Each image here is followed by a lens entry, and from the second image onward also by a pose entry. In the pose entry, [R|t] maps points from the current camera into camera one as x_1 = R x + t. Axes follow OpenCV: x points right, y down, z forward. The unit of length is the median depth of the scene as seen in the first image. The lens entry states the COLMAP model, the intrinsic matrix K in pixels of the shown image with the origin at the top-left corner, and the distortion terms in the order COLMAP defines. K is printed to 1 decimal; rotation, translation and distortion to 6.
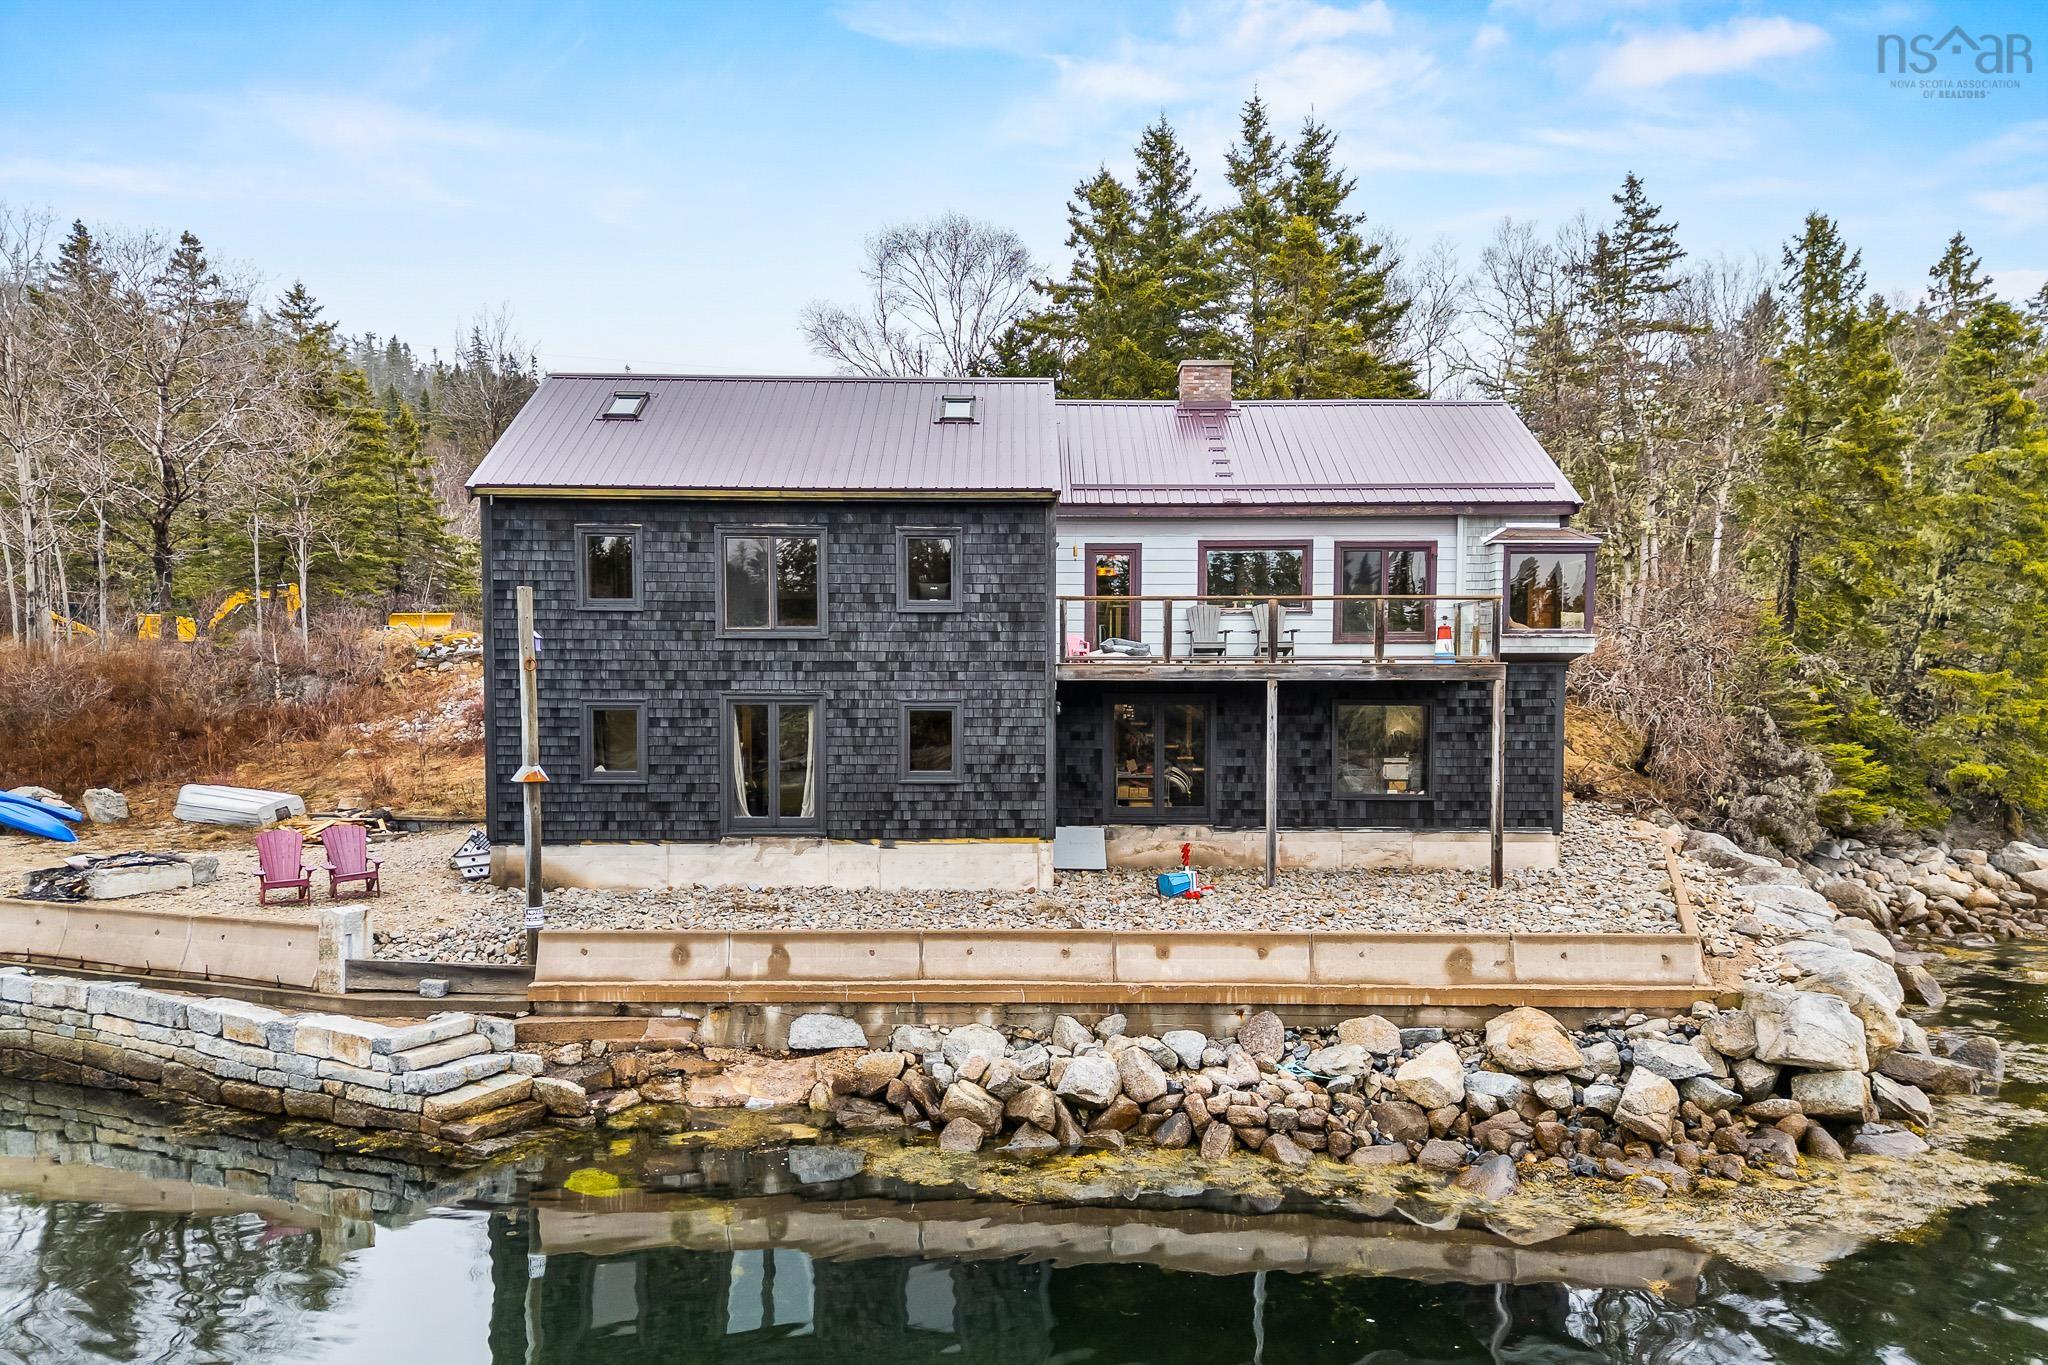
lens RADIAL K [[1538.9, 0, 1028.1], [0, 1538.9, 765.1], [0, 0, 1]] dist [0.107160, -0.142965]
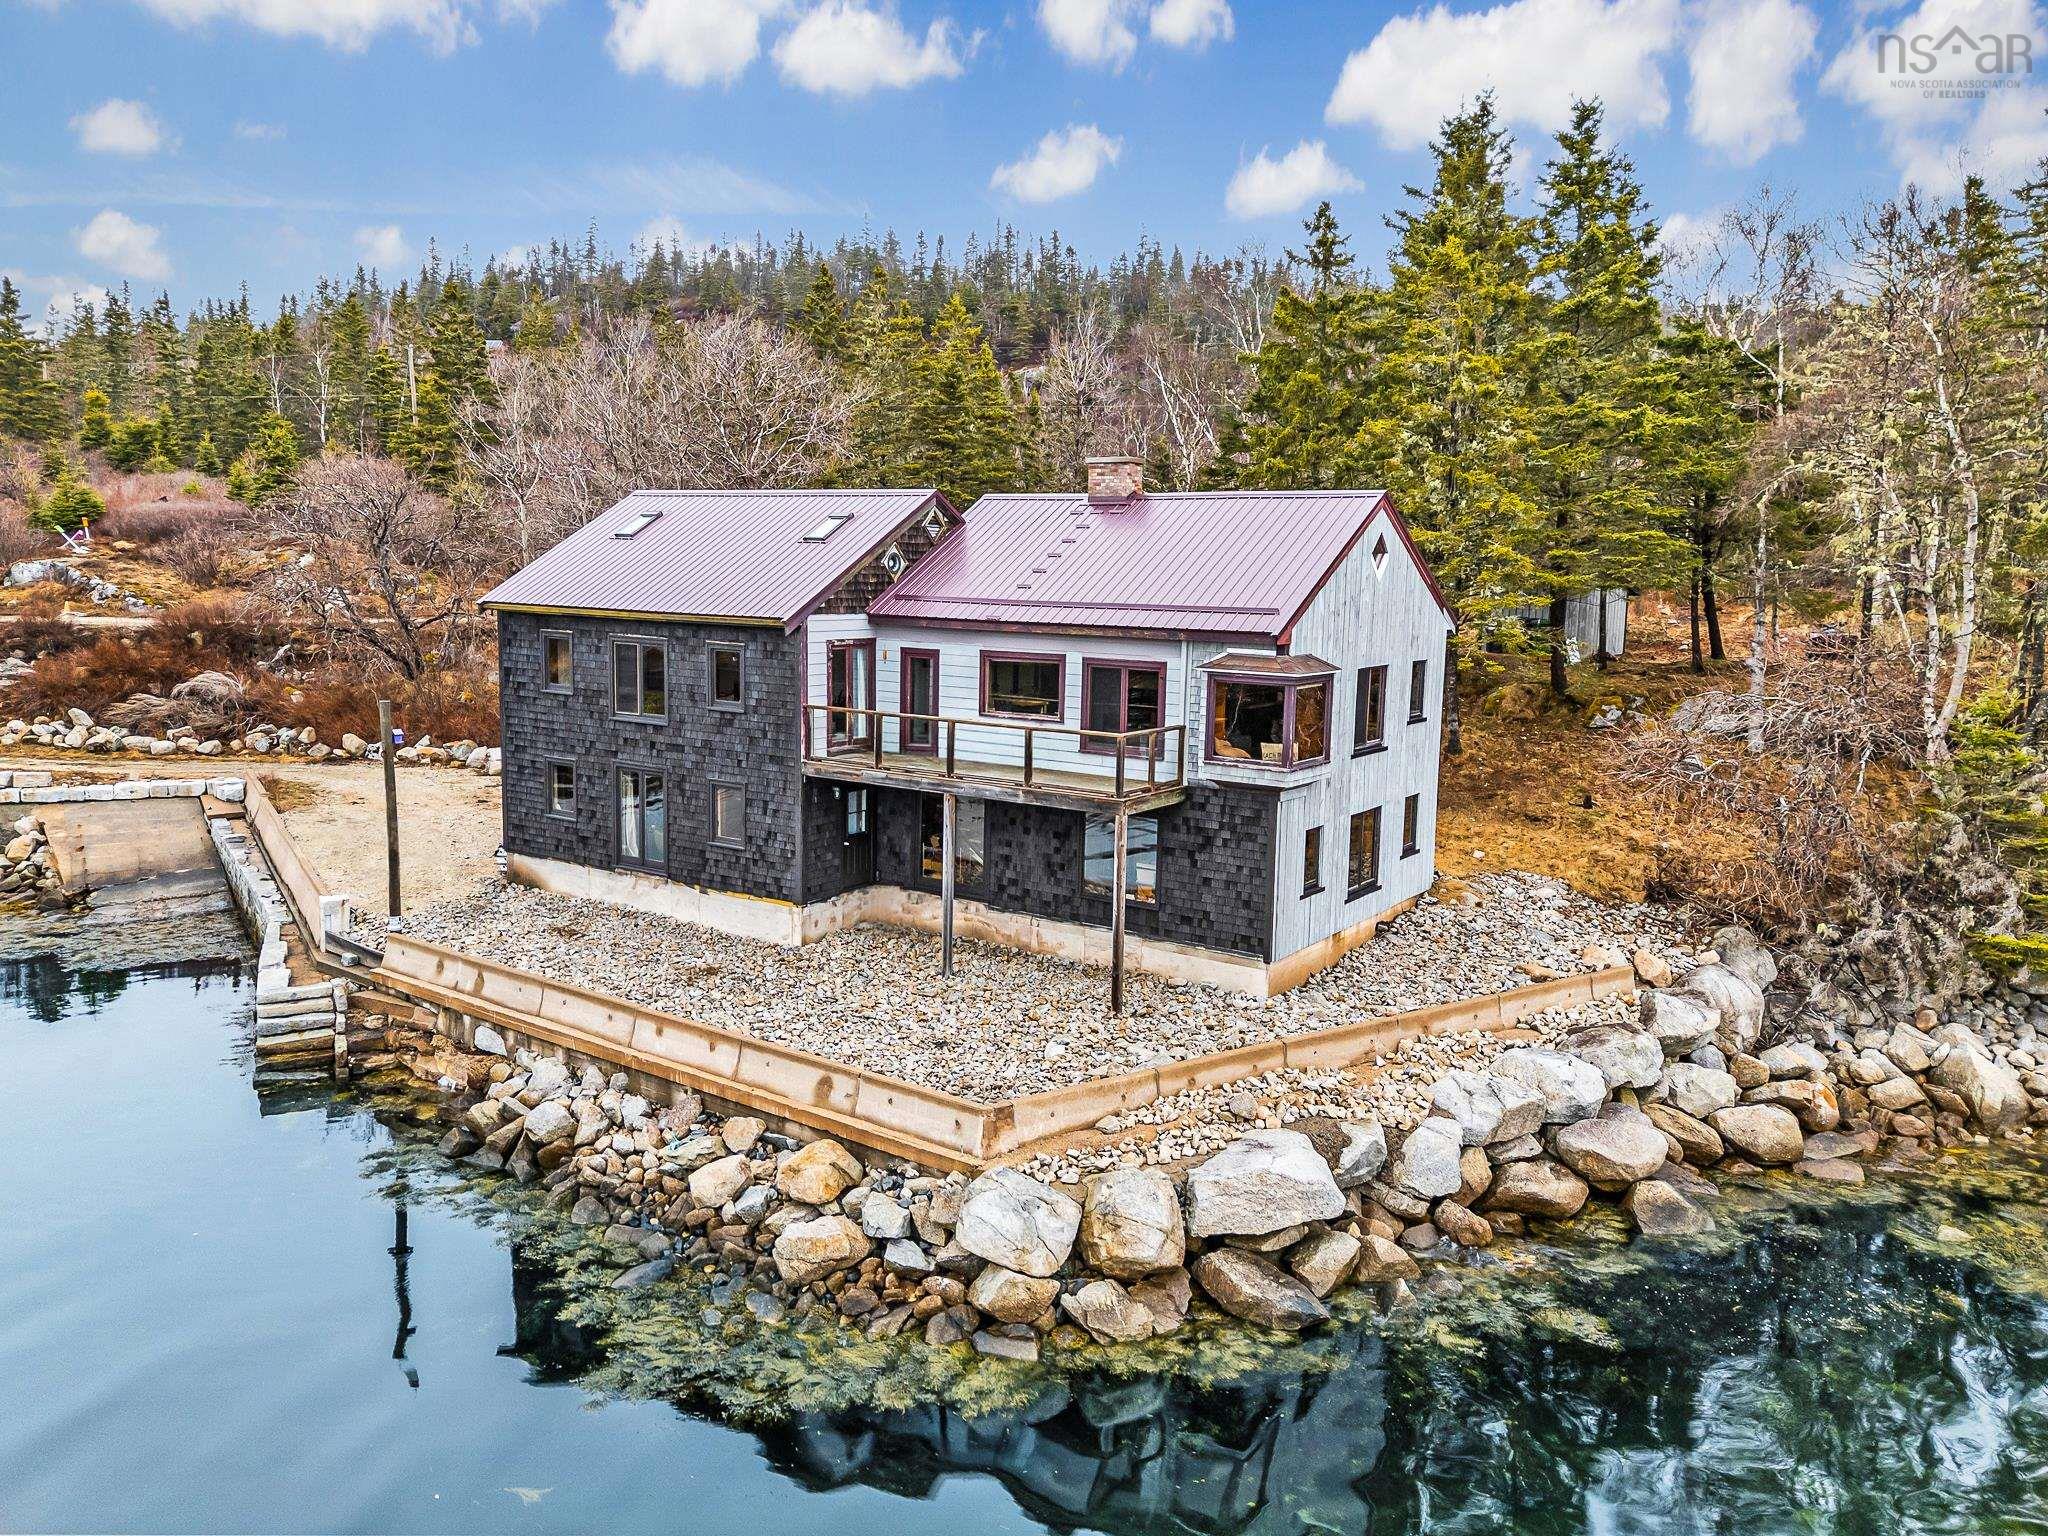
lens RADIAL K [[1491.2, 0, 1024.0], [0, 1491.2, 768.0], [0, 0, 1]] dist [0.057627, -0.005162]
pose [[0.819118, 0.094783, -0.565740, 0.816666], [-0.045101, 0.993843, 0.101206, -0.186095], [0.571850, -0.057385, 0.818349, 0.150957]]
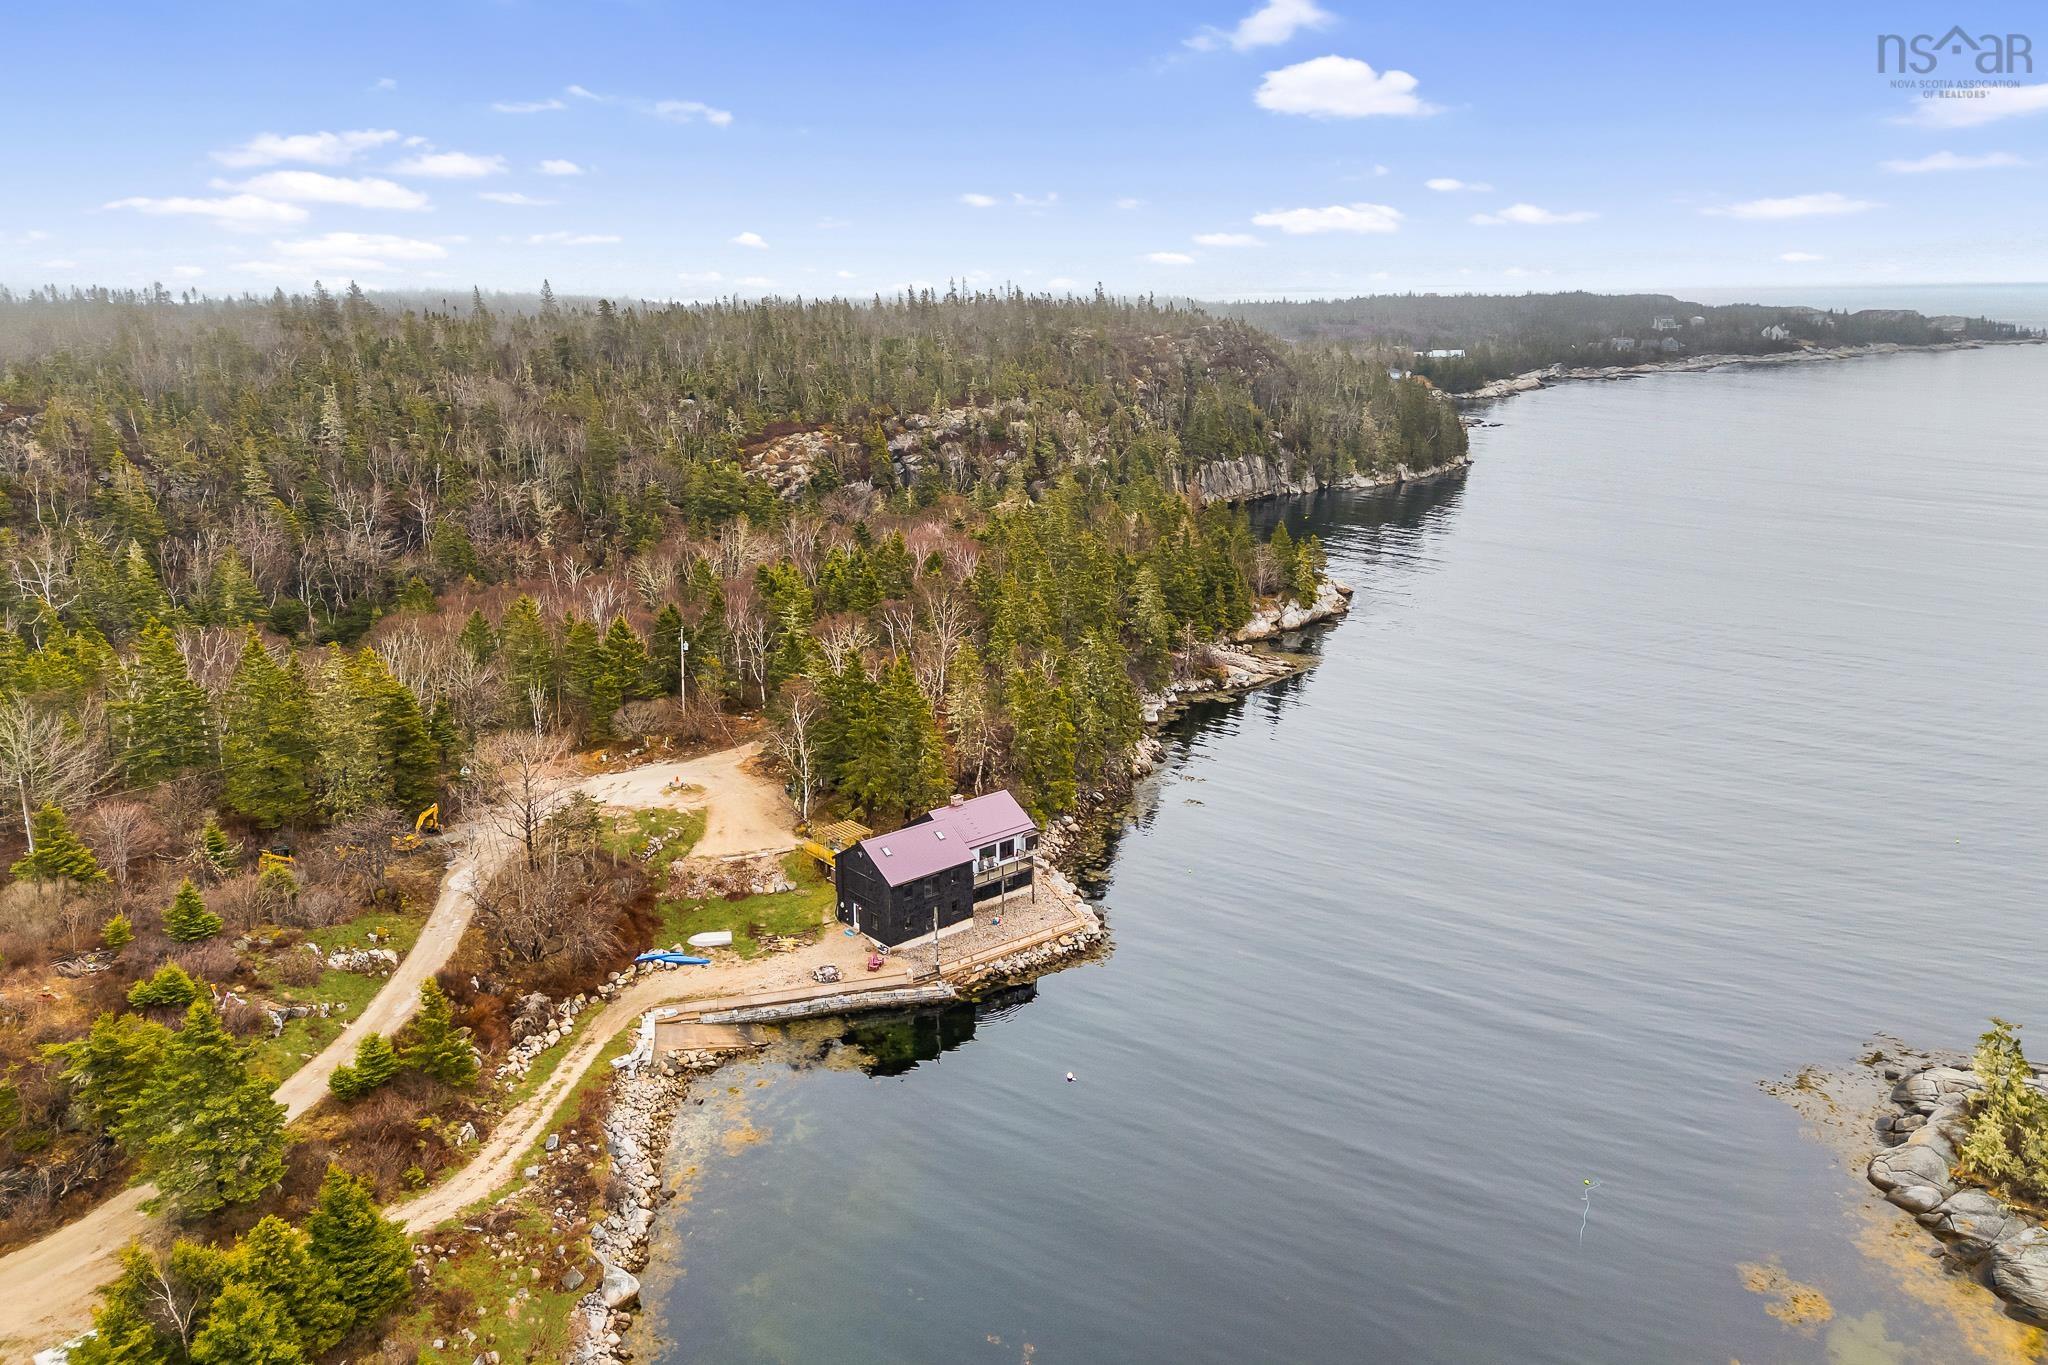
lens RADIAL K [[1493.7, 0, 1021.8], [0, 1493.7, 619.8], [0, 0, 1]] dist [0.111798, -0.129681]
pose [[0.766734, -0.146553, 0.625012, -3.061394], [0.037937, 0.982236, 0.183776, -1.985088], [-0.640842, -0.117196, 0.758674, -3.068669]]
